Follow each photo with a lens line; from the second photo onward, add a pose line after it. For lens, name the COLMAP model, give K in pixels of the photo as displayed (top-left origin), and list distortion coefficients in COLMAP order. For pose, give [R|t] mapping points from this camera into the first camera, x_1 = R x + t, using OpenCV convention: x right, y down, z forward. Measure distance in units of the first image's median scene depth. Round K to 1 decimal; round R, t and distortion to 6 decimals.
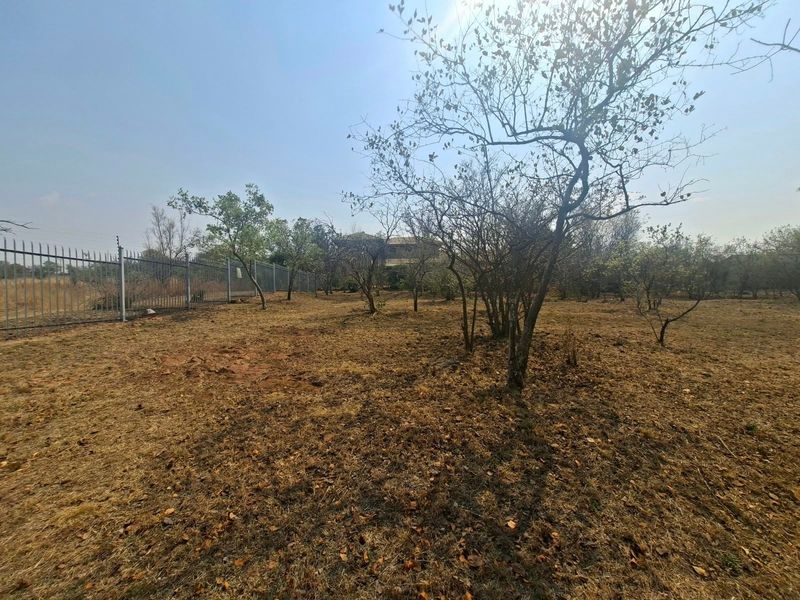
lens RADIAL K [[317.0, 0, 398.5], [0, 317.0, 298.3], [0, 0, 1]] dist [-0.000453, -0.000876]
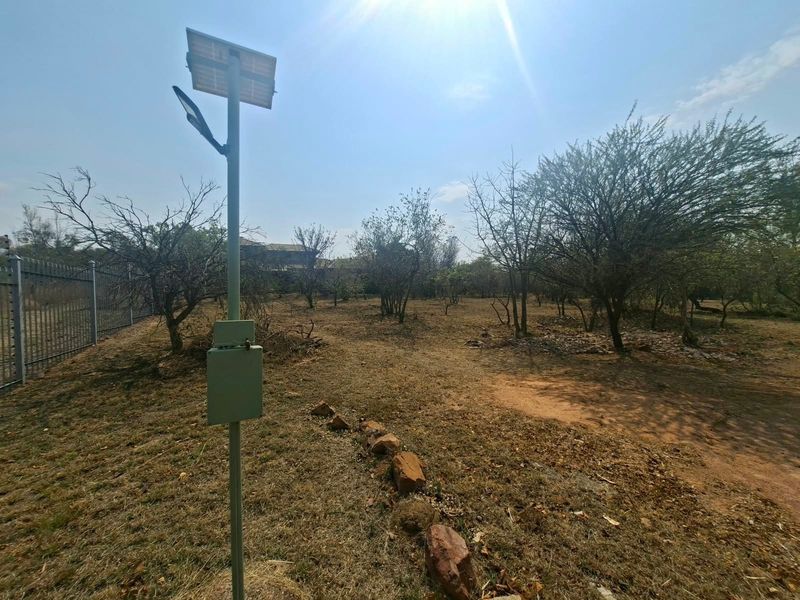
lens RADIAL K [[317.0, 0, 398.5], [0, 317.0, 298.3], [0, 0, 1]] dist [-0.000453, -0.000876]
pose [[0.912154, -0.010561, 0.409711, -0.340511], [0.010311, 0.999943, 0.002821, -0.005985], [-0.409717, 0.001652, 0.912211, -0.681520]]
